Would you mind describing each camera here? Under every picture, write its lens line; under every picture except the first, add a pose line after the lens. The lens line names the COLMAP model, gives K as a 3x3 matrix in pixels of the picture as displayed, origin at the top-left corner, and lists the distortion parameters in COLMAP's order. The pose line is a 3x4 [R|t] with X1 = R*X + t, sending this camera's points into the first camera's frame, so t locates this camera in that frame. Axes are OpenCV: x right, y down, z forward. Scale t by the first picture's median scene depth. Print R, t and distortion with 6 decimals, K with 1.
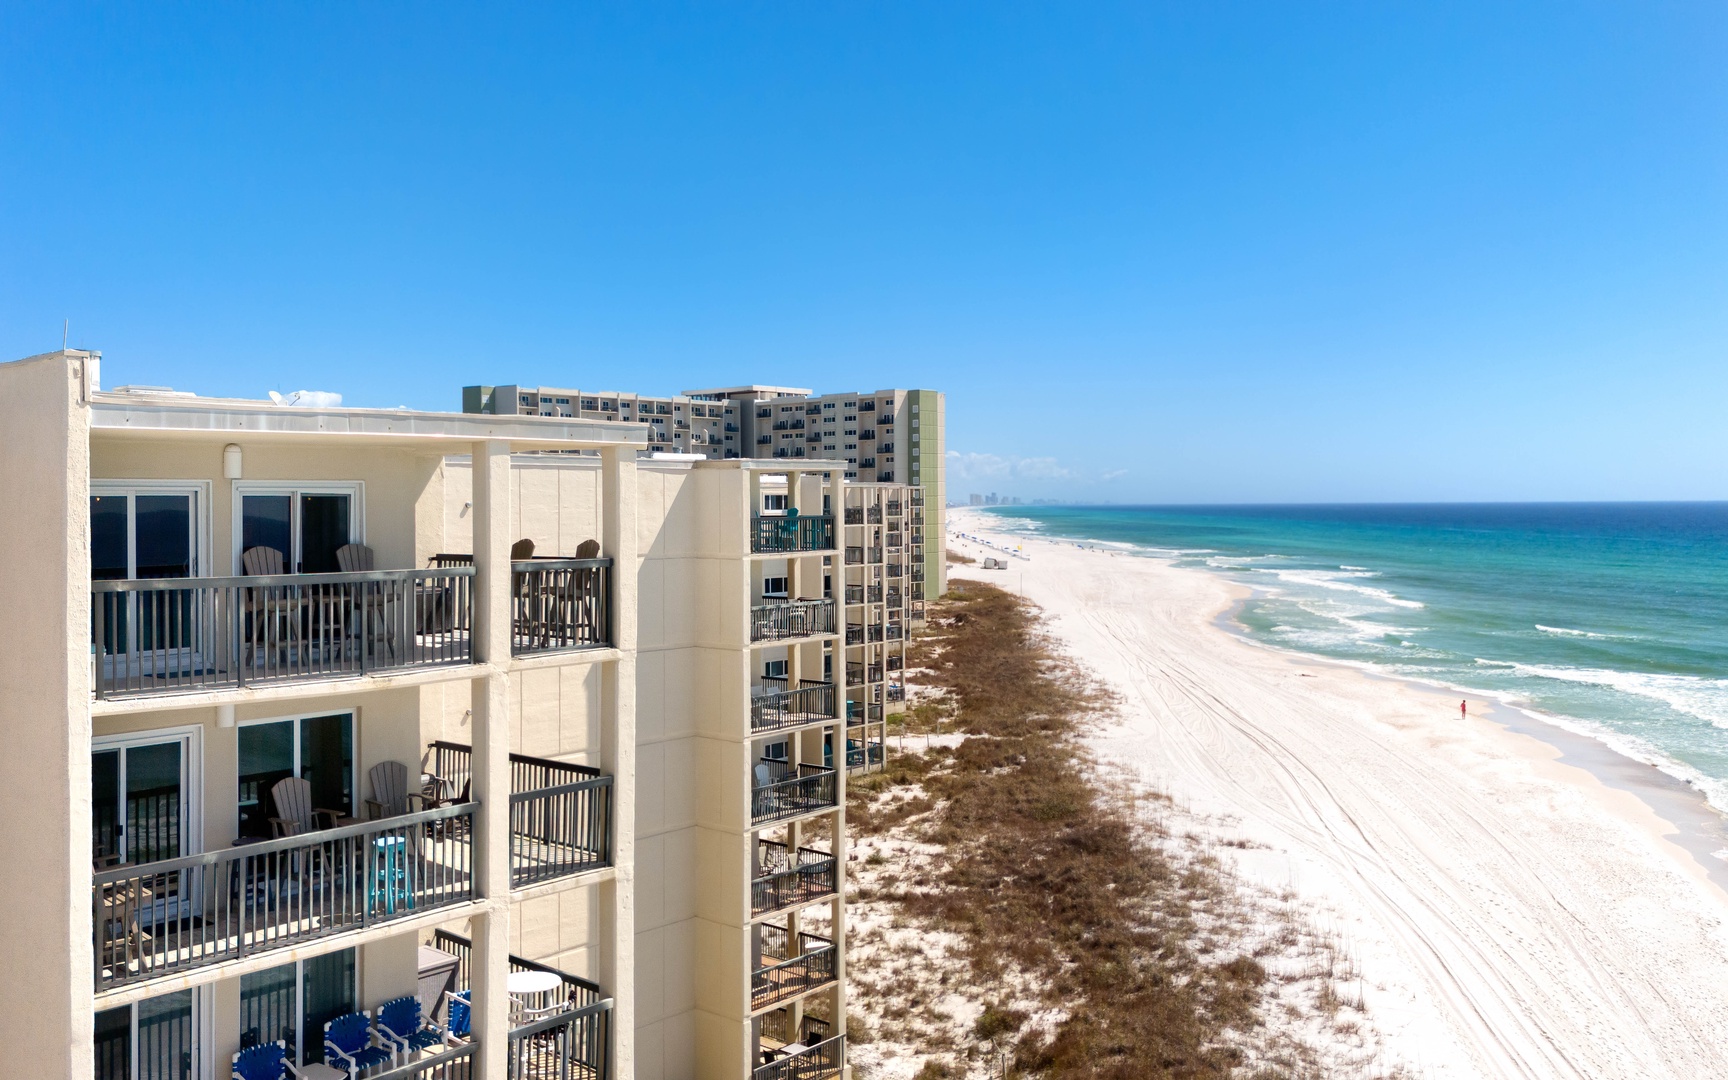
lens RADIAL K [[1401.6, 0, 864.5], [0, 1401.6, 441.5], [0, 0, 1]] dist [-0.008592, -0.010384]
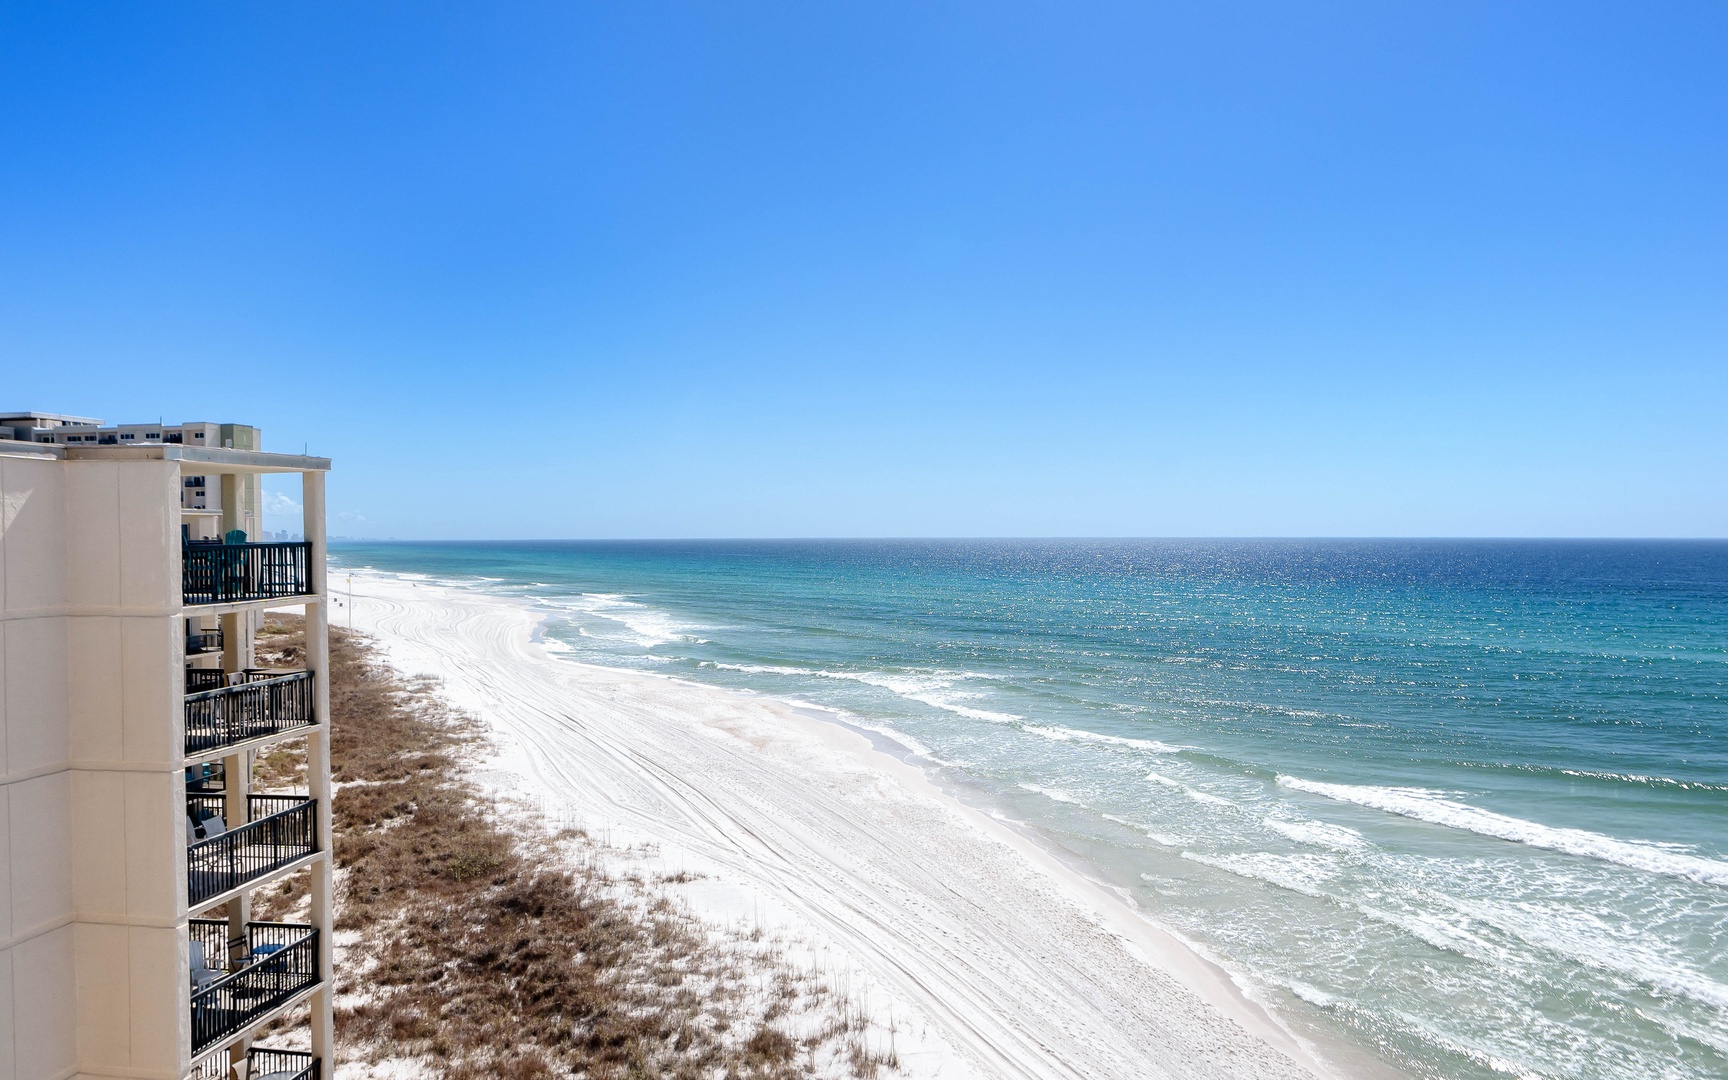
lens RADIAL K [[1165.4, 0, 823.2], [0, 1165.4, 553.3], [0, 0, 1]] dist [-0.006327, -0.001632]
pose [[0.863278, -0.010346, 0.504622, -0.054742], [-0.017911, 0.998532, 0.051113, 0.016176], [-0.504410, -0.053163, 0.861826, 0.256259]]
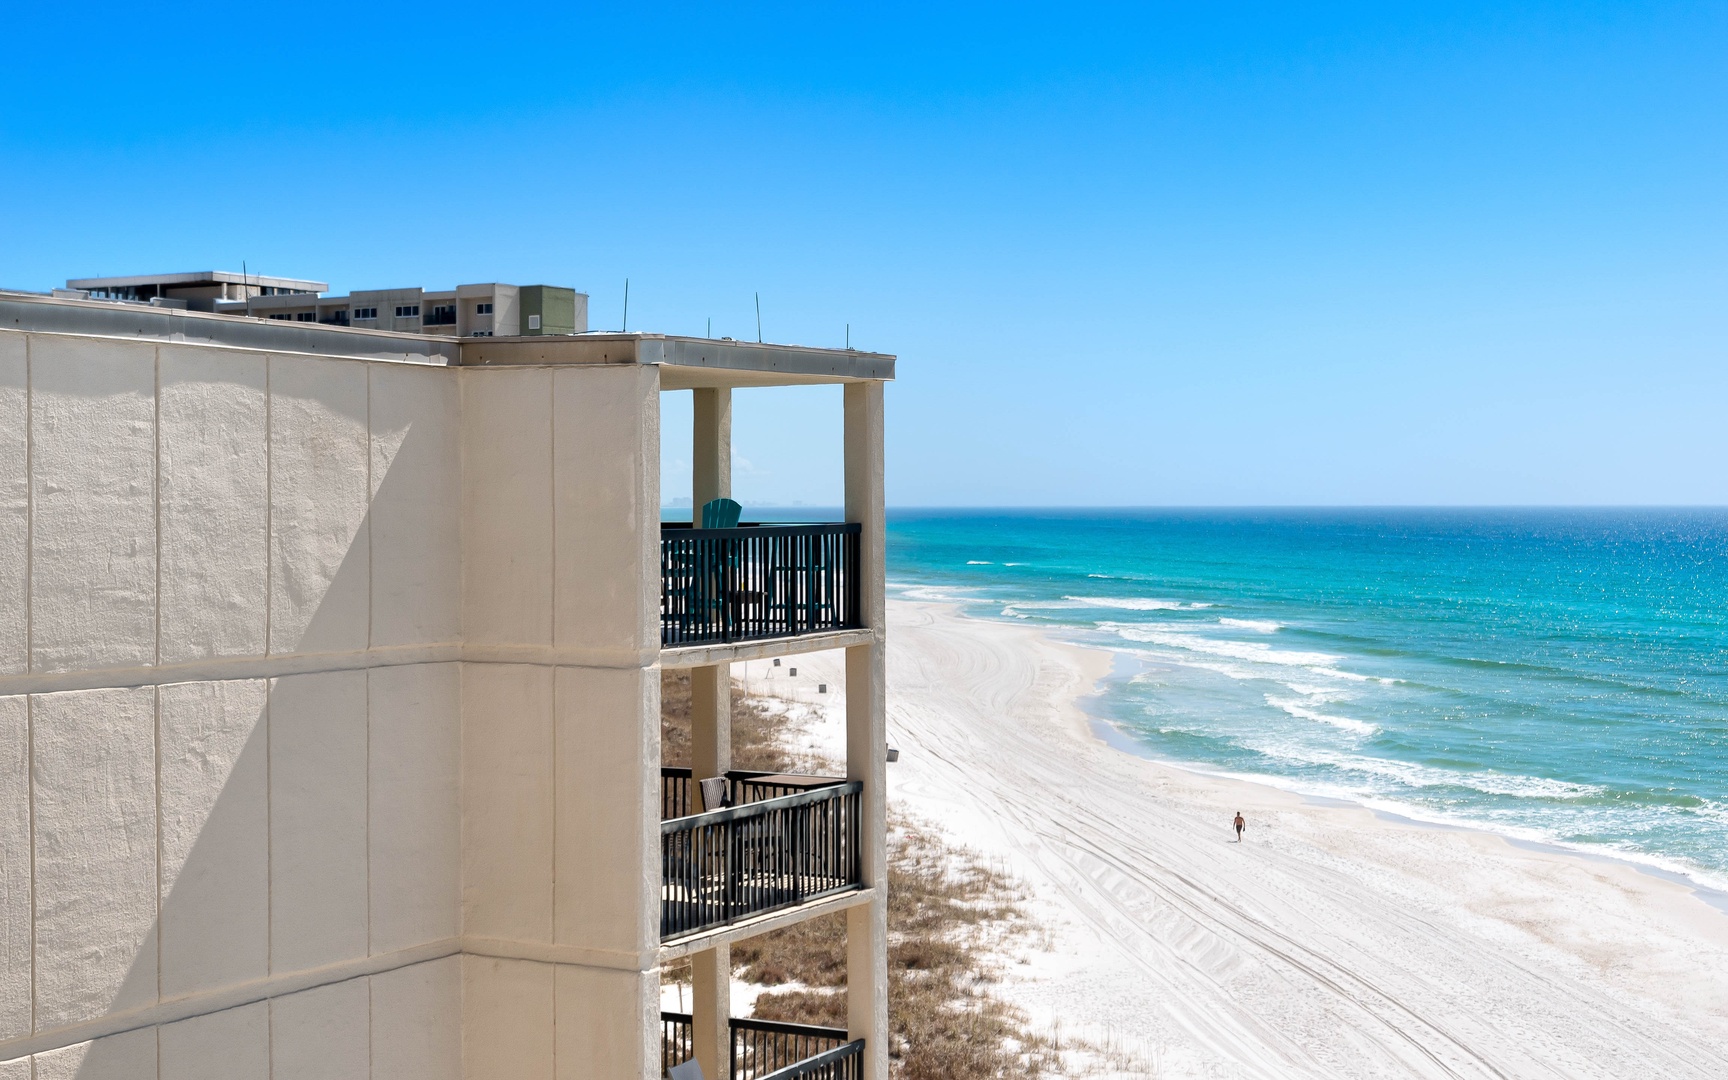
lens RADIAL K [[2431.2, 0, 862.8], [0, 2431.2, 496.1], [0, 0, 1]] dist [-0.017712, -0.011383]
pose [[0.979702, 0.003778, 0.200426, -0.082740], [-0.011927, 0.999150, 0.039468, 0.015044], [-0.200106, -0.041057, 0.978914, 0.276910]]
